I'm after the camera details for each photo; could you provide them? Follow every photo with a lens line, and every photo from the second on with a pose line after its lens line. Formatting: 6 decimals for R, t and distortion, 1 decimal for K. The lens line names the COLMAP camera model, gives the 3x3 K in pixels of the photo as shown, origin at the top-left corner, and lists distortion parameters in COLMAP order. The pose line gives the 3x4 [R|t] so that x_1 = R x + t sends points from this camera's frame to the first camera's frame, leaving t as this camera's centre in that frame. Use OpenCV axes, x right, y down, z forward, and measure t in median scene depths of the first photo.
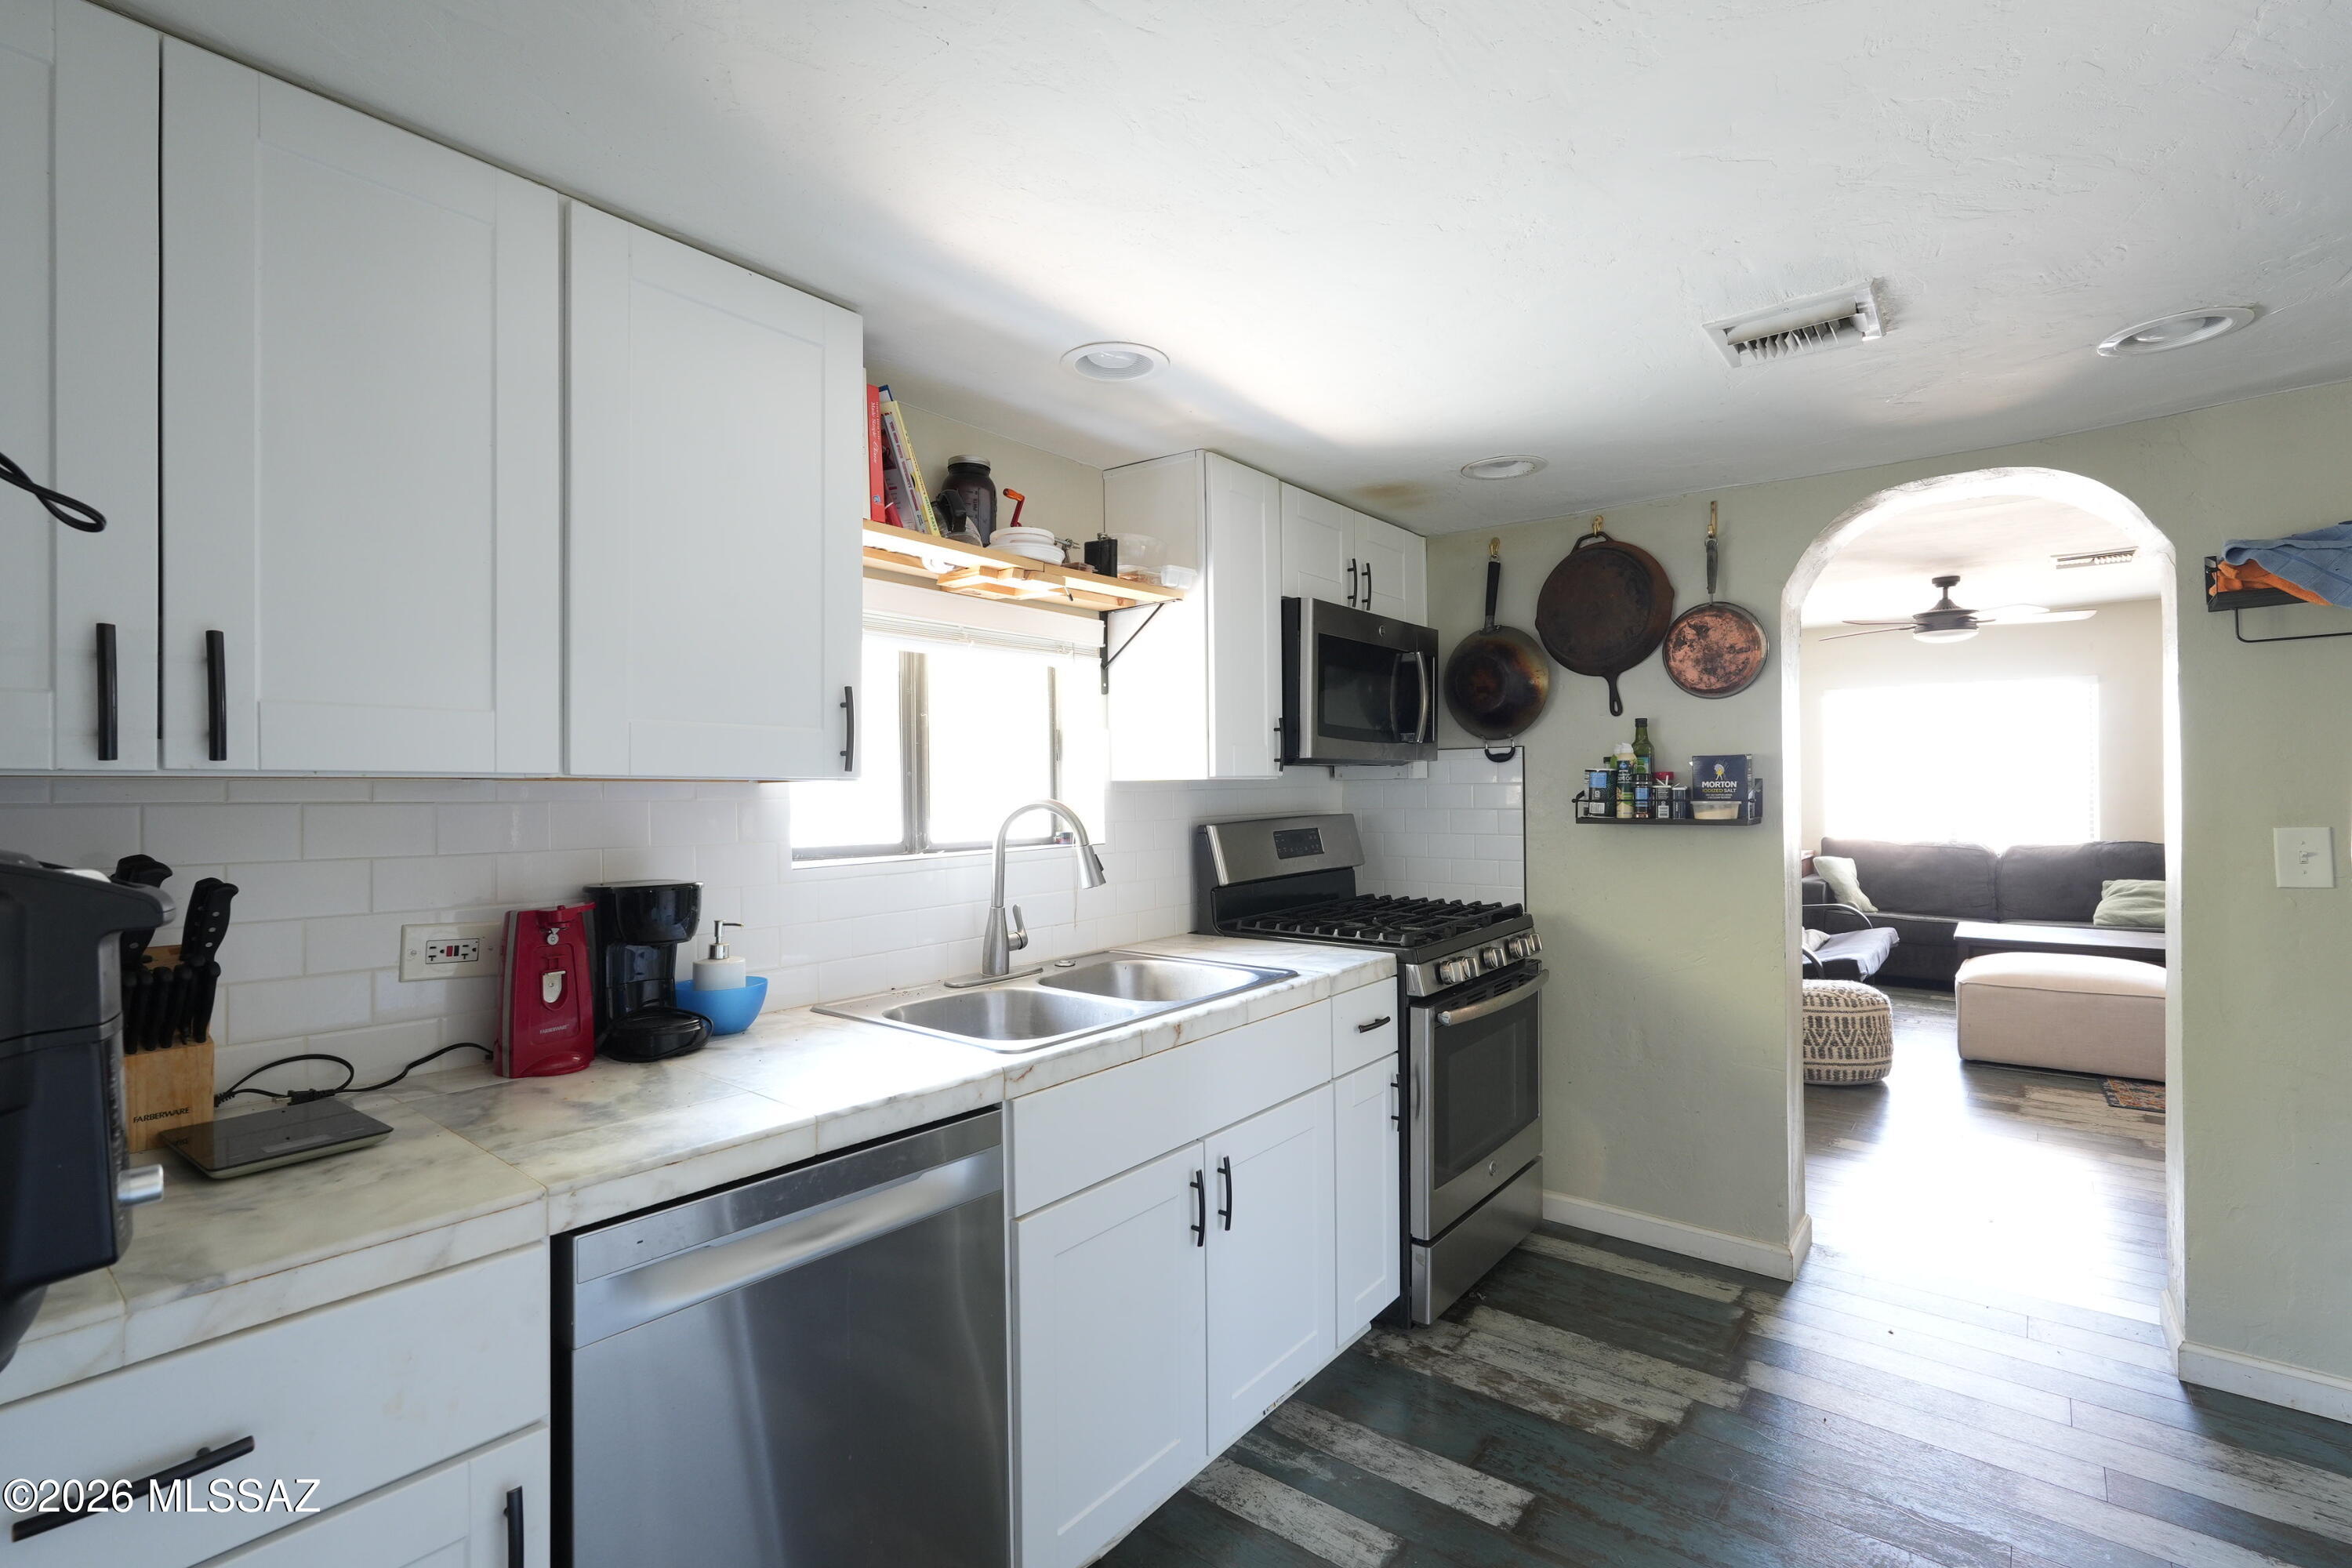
lens RADIAL K [[1078.1, 0, 1176.0], [0, 1078.1, 784.0], [0, 0, 1]] dist [0.000152, 0.000201]
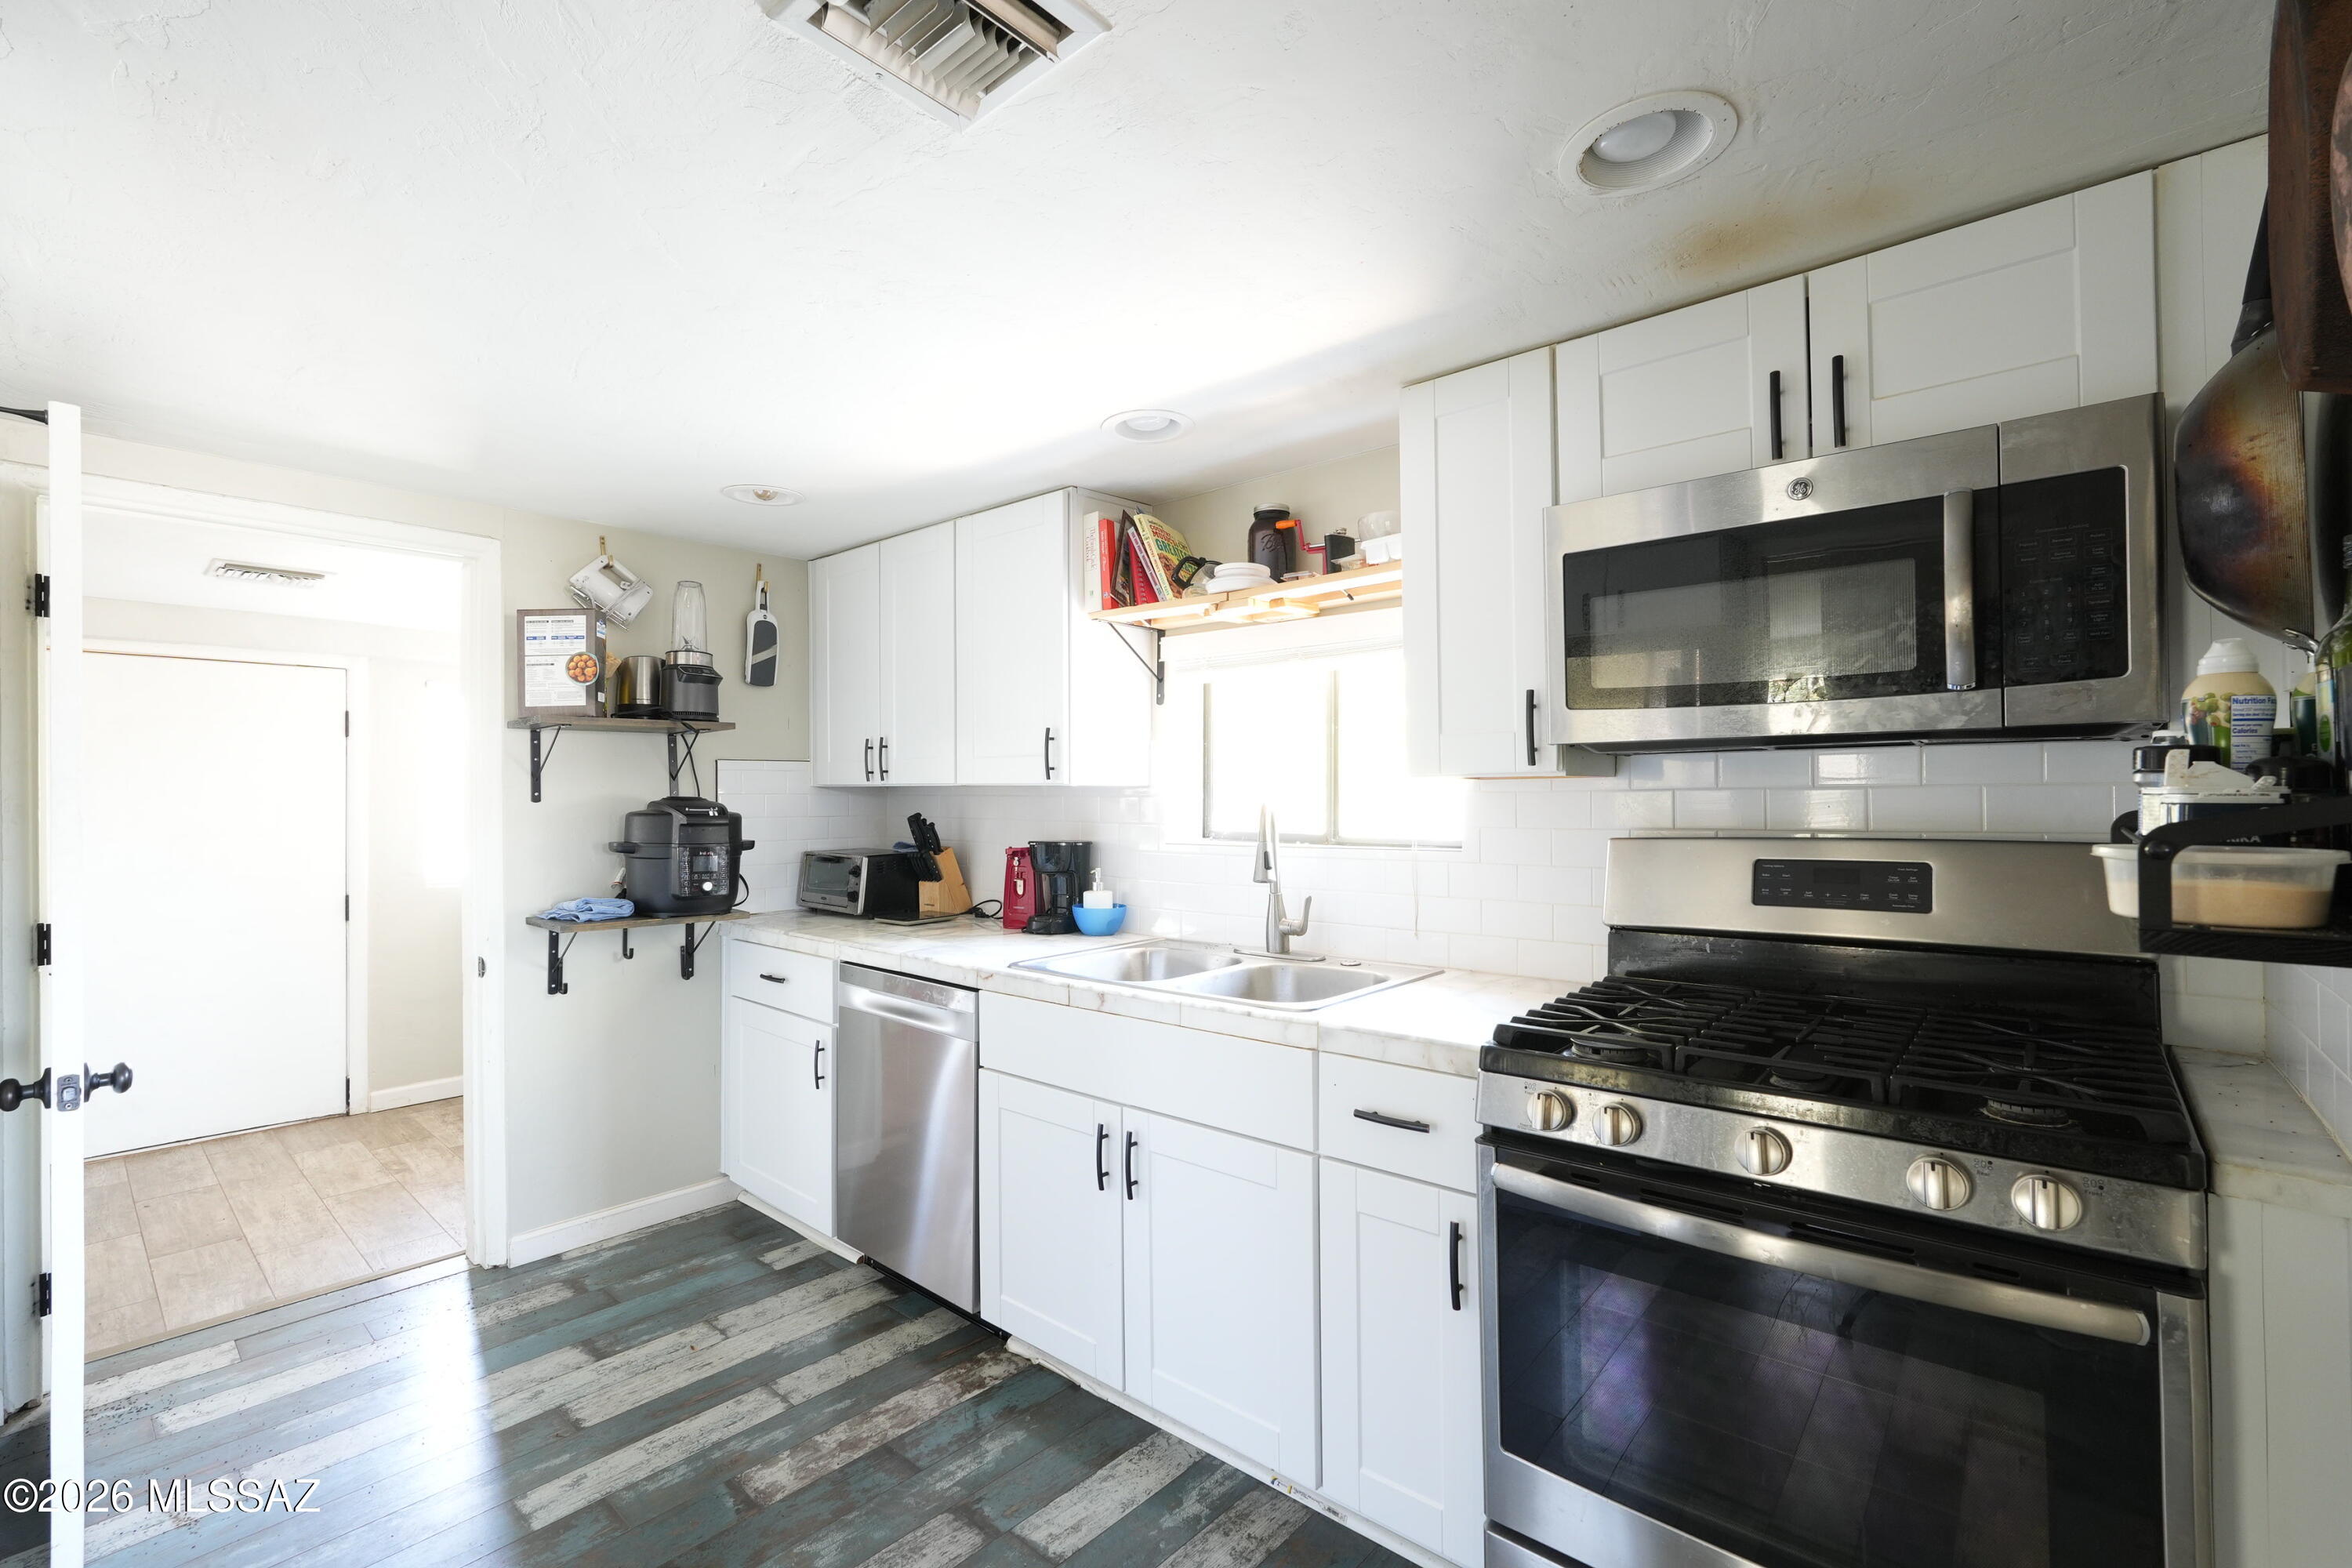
lens RADIAL K [[1036.0, 0, 1176.0], [0, 1036.0, 784.0], [0, 0, 1]] dist [-0.023877, -0.000014]
pose [[-0.051929, -0.003650, -0.998644, 0.970517], [0.007462, 0.999964, -0.004042, 0.003155], [0.998623, -0.007661, -0.051900, 0.996522]]
